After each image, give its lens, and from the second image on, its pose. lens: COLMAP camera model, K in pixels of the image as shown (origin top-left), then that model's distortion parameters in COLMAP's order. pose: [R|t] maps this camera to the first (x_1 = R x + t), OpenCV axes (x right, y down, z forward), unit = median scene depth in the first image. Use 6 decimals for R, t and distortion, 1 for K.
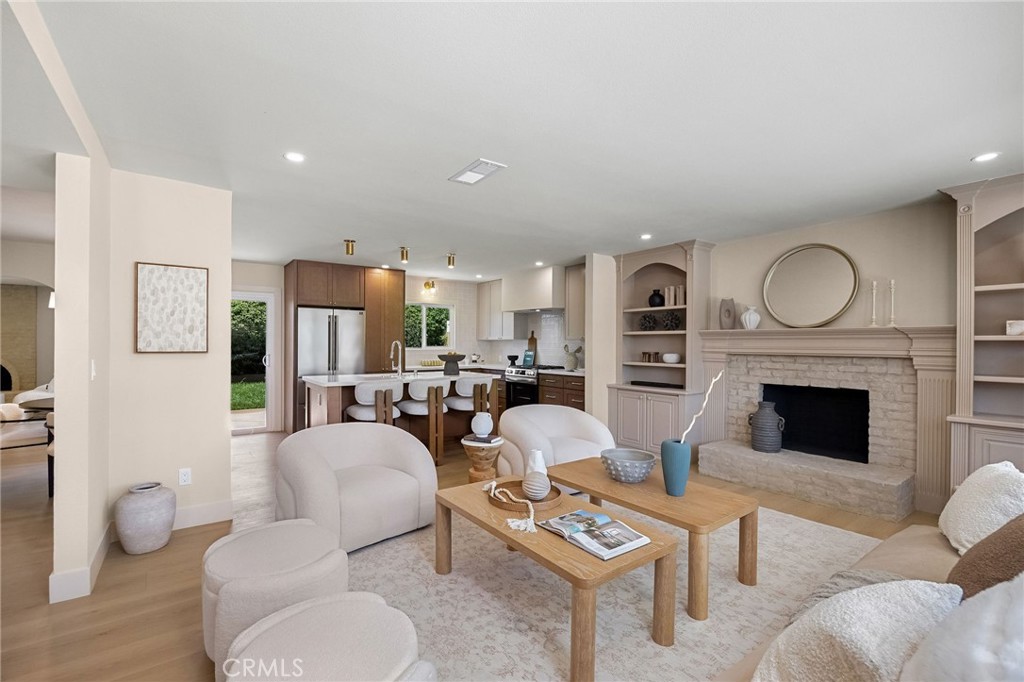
lens RADIAL K [[428.9, 0, 531.7], [0, 428.9, 346.5], [0, 0, 1]] dist [-0.020724, -0.000148]
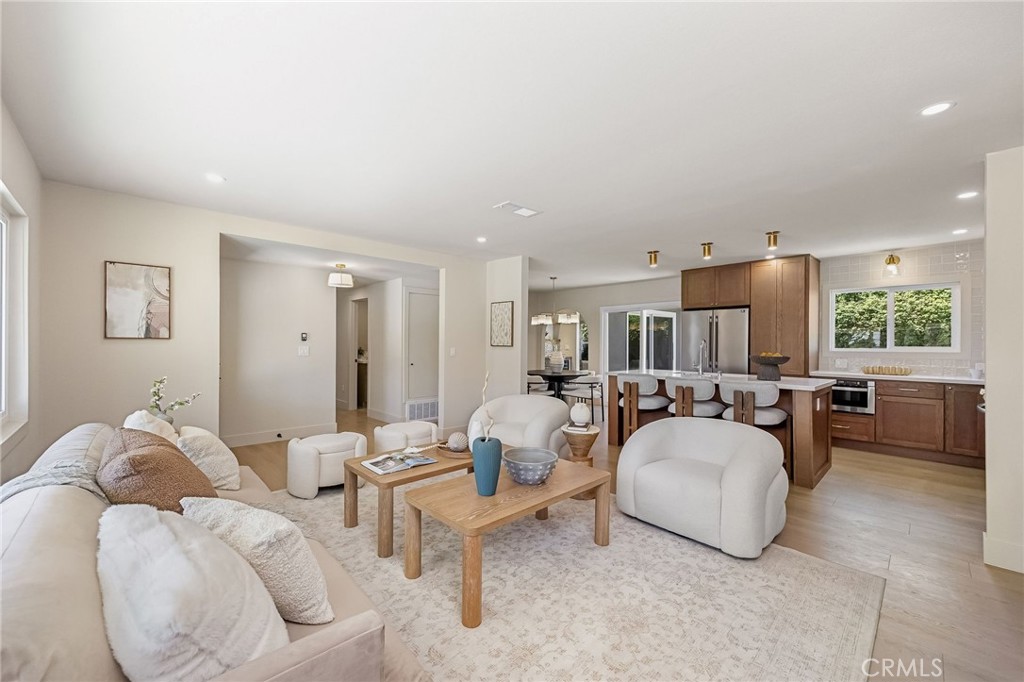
lens RADIAL K [[420.7, 0, 494.0], [0, 420.7, 342.7], [0, 0, 1]] dist [0.014925, 0.000287]
pose [[0.095770, -0.000625, -0.995403, 0.579629], [-0.010388, 0.999945, -0.001627, 0.000720], [0.995349, 0.010496, 0.095758, 0.410018]]
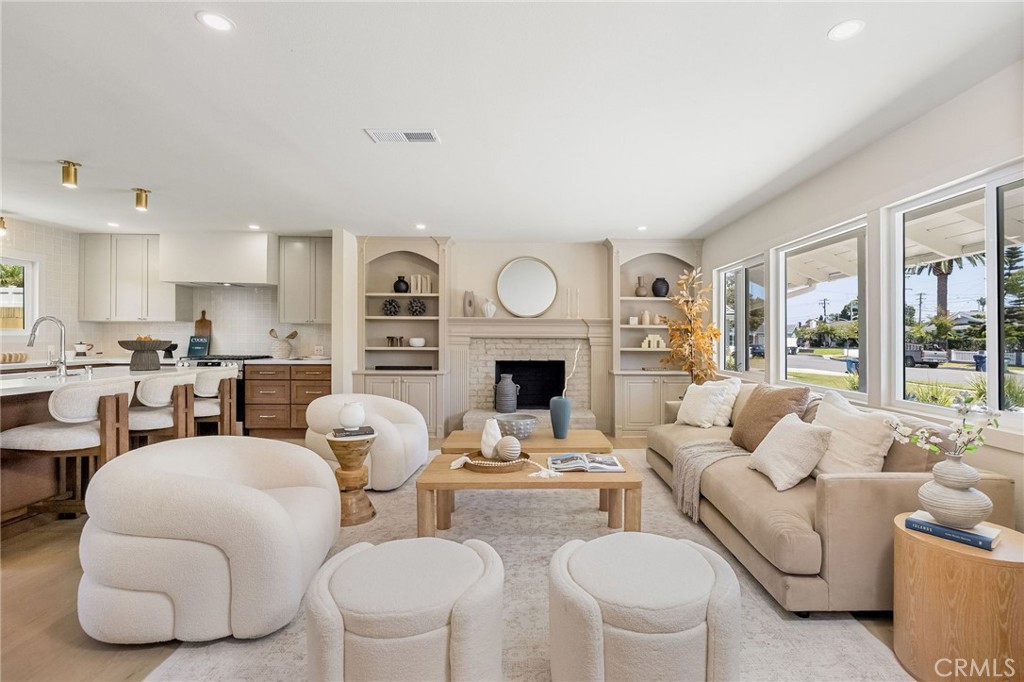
lens RADIAL K [[428.9, 0, 545.4], [0, 428.9, 336.2], [0, 0, 1]] dist [-0.020724, -0.000148]
pose [[0.598818, 0.000379, 0.800885, -0.337756], [0.000312, 1.000000, -0.000707, 0.013216], [-0.800885, 0.000673, 0.598818, 0.103352]]
